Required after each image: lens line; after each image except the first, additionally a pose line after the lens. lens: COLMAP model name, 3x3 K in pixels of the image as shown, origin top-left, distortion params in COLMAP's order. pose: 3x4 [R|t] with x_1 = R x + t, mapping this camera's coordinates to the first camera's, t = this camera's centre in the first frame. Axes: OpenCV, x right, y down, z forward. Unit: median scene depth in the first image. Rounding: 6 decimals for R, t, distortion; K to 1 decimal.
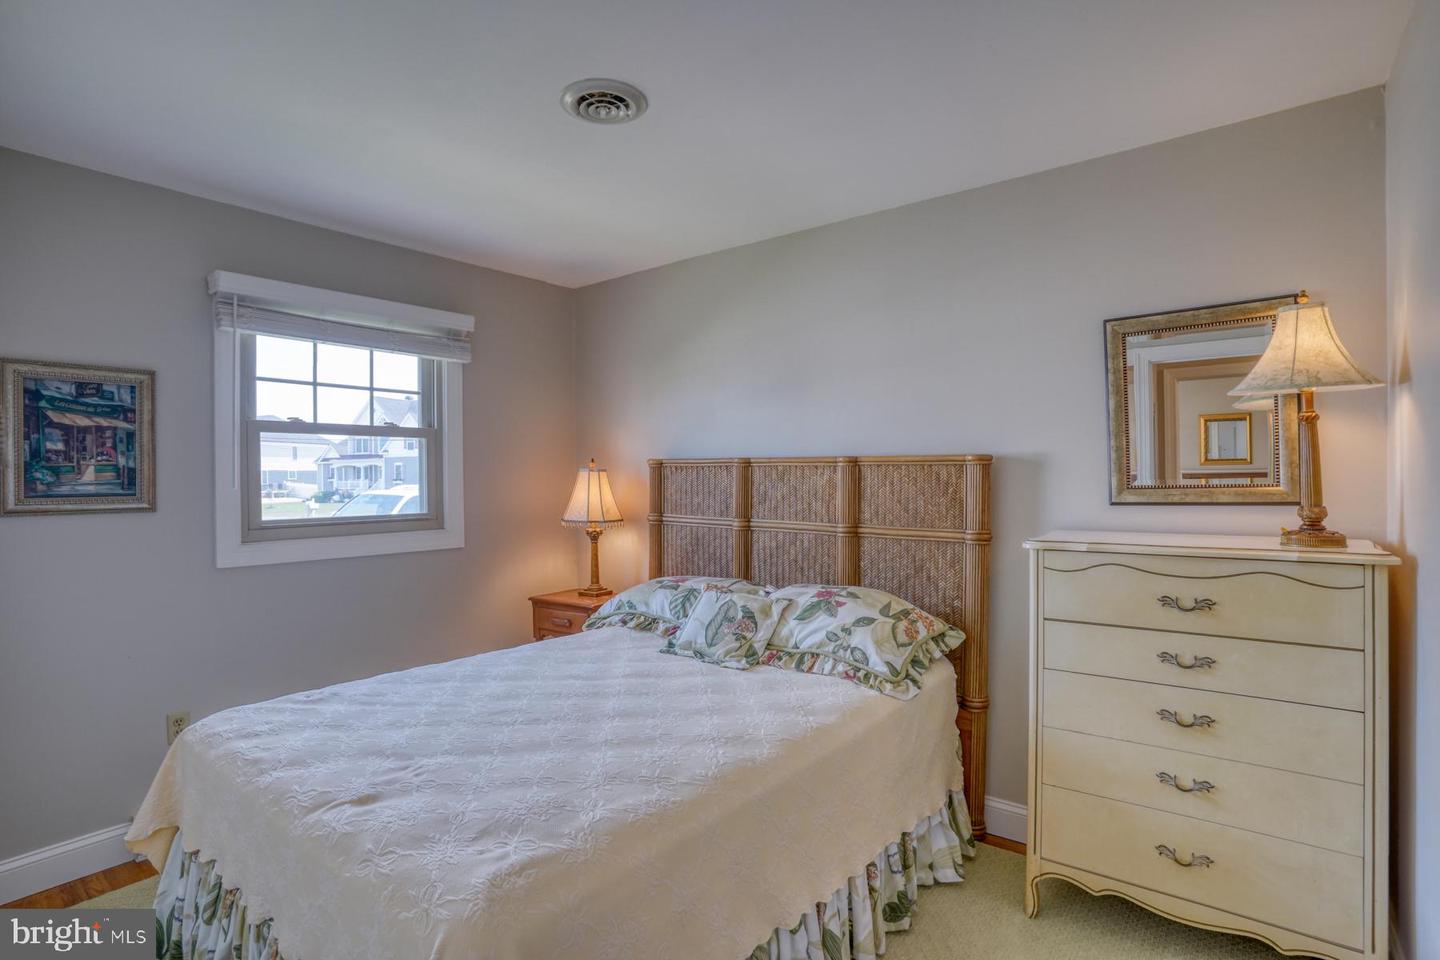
lens RADIAL K [[700.7, 0, 698.6], [0, 700.7, 484.6], [0, 0, 1]] dist [-0.114720, 0.049569]
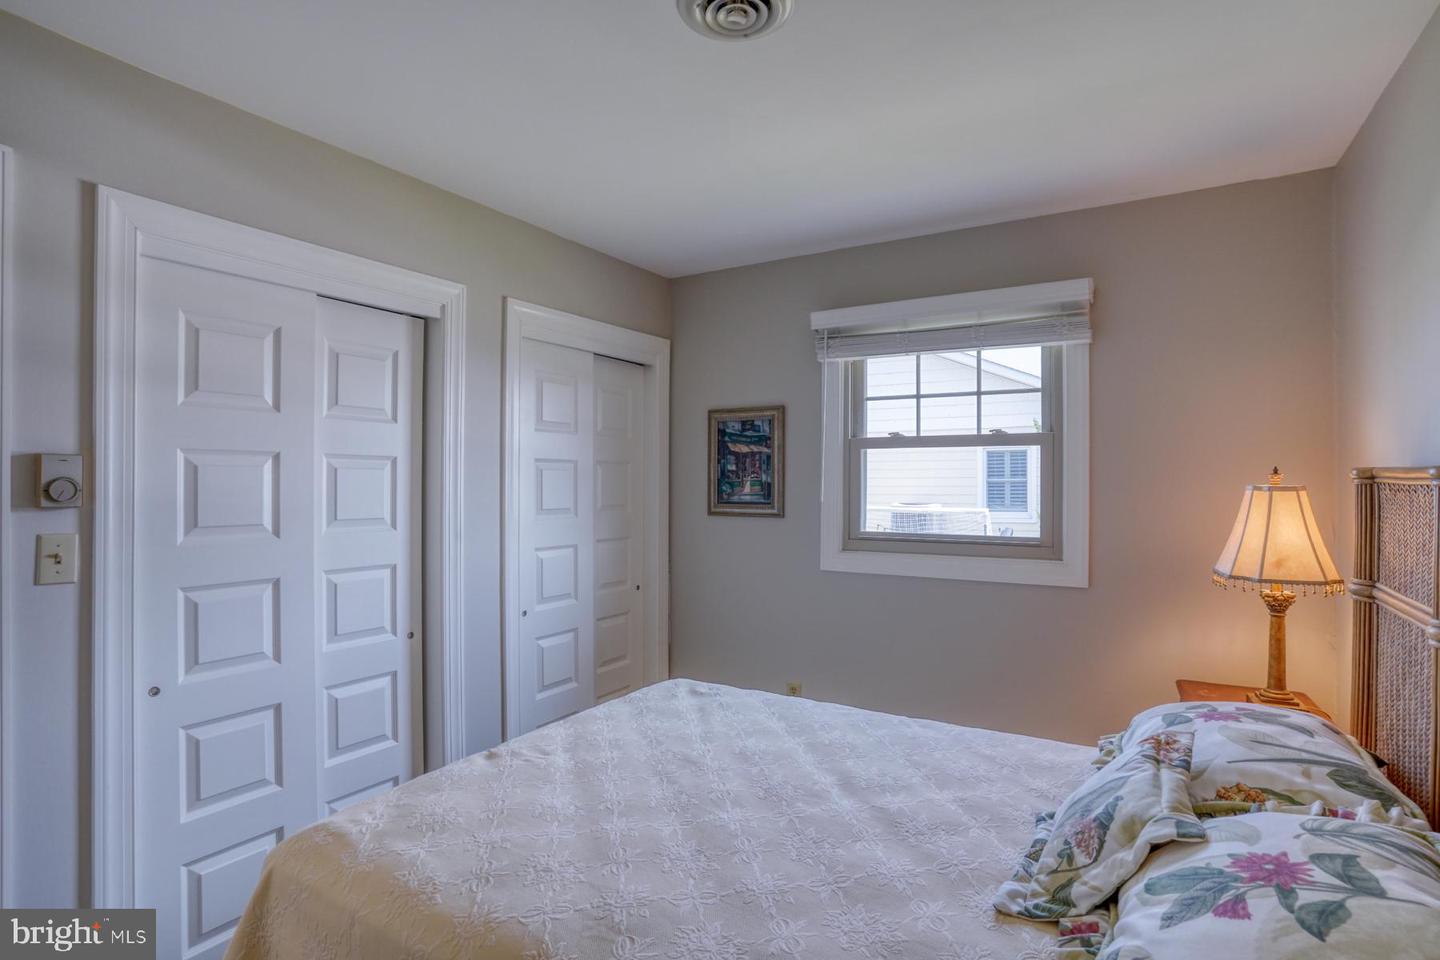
lens RADIAL K [[700.7, 0, 698.6], [0, 700.7, 484.6], [0, 0, 1]] dist [-0.114720, 0.049569]
pose [[0.120765, 0.015708, -0.992557, 0.487713], [-0.009012, 0.999851, 0.014727, -0.041045], [0.992640, 0.007166, 0.120889, 0.702962]]
